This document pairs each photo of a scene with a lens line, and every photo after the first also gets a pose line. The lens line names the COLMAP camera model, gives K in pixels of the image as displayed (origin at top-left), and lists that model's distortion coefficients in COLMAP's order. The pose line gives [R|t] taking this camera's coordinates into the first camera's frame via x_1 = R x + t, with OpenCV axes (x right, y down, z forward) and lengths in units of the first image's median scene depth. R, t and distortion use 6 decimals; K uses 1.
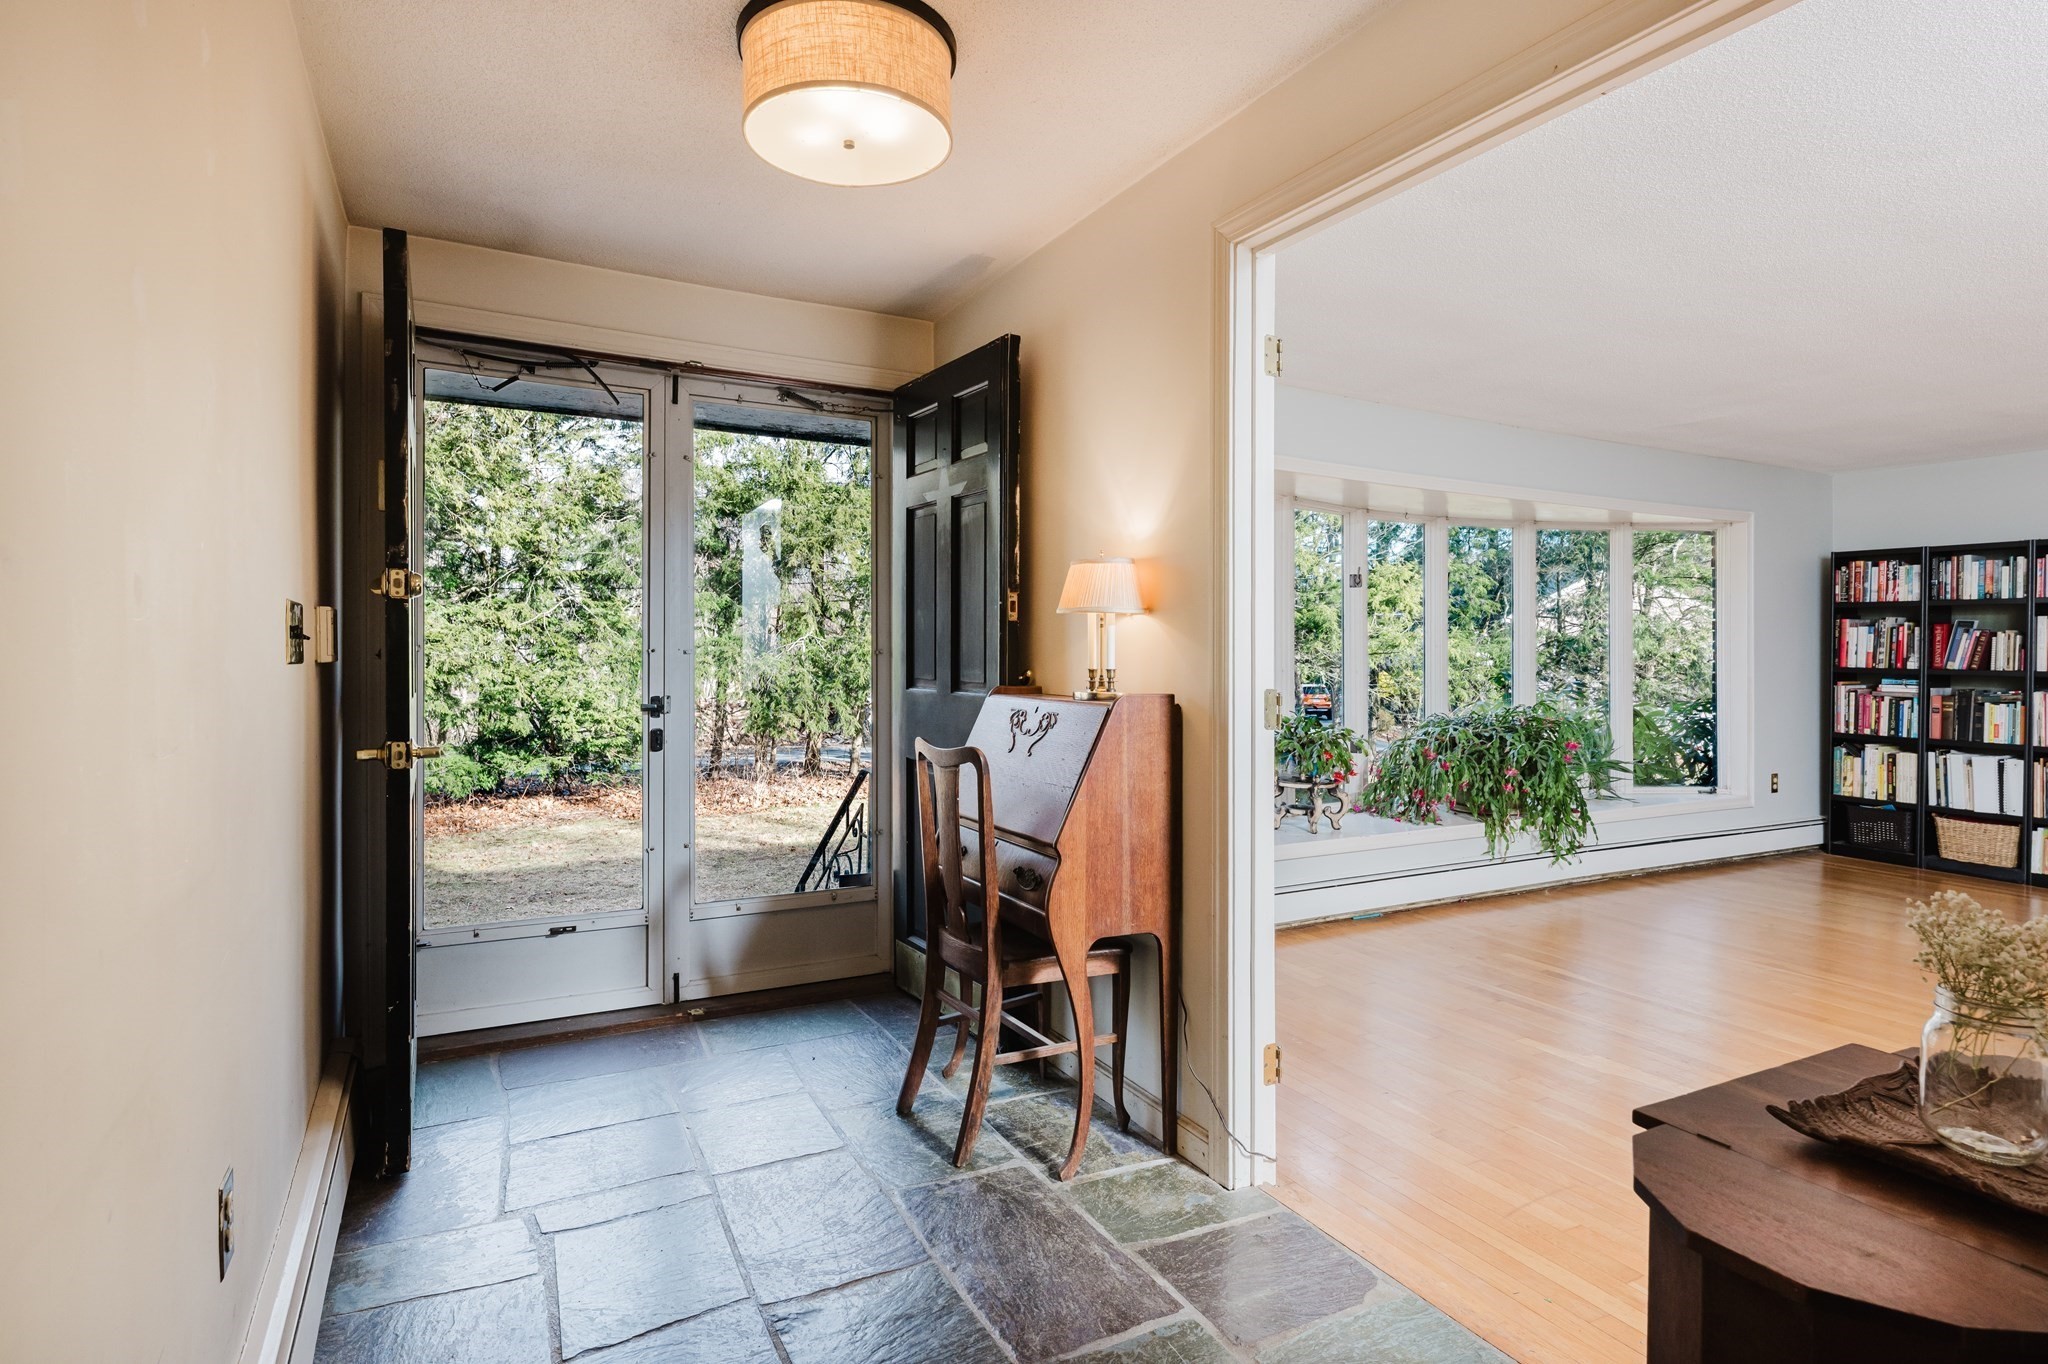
lens RADIAL K [[1058.6, 0, 1022.8], [0, 1058.6, 663.0], [0, 0, 1]] dist [0.000485, 0.000608]
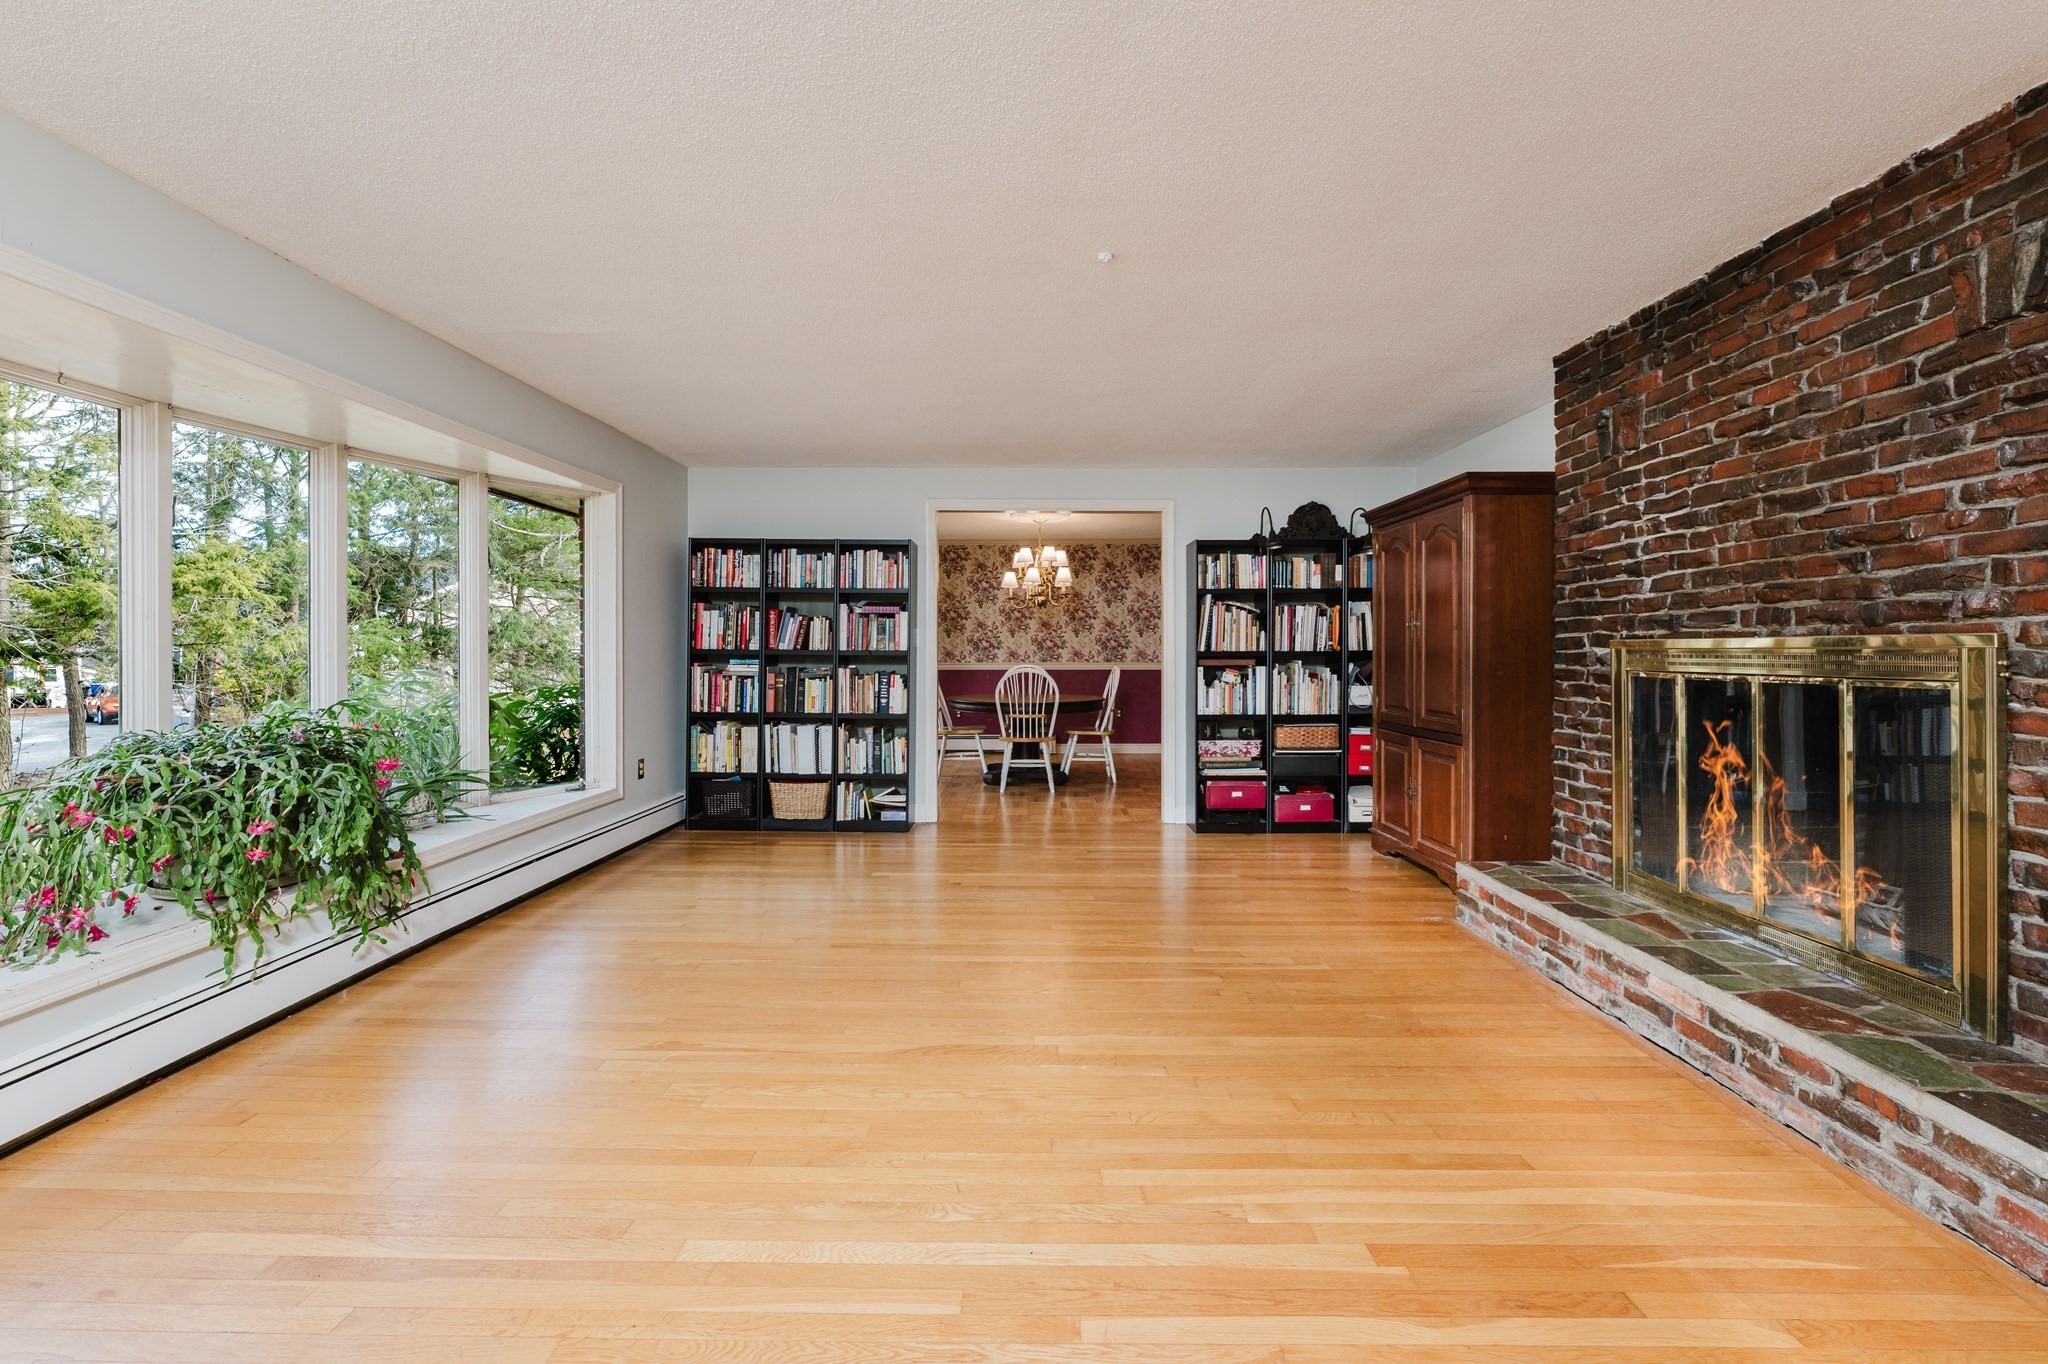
lens RADIAL K [[825.3, 0, 1024.1], [0, 825.3, 643.1], [0, 0, 1]] dist [-0.001406, -0.000278]
pose [[0.472187, 0.001488, 0.881497, 0.220172], [0.010506, 0.999918, -0.007316, 0.007578], [-0.881436, 0.012716, 0.472132, 0.350035]]
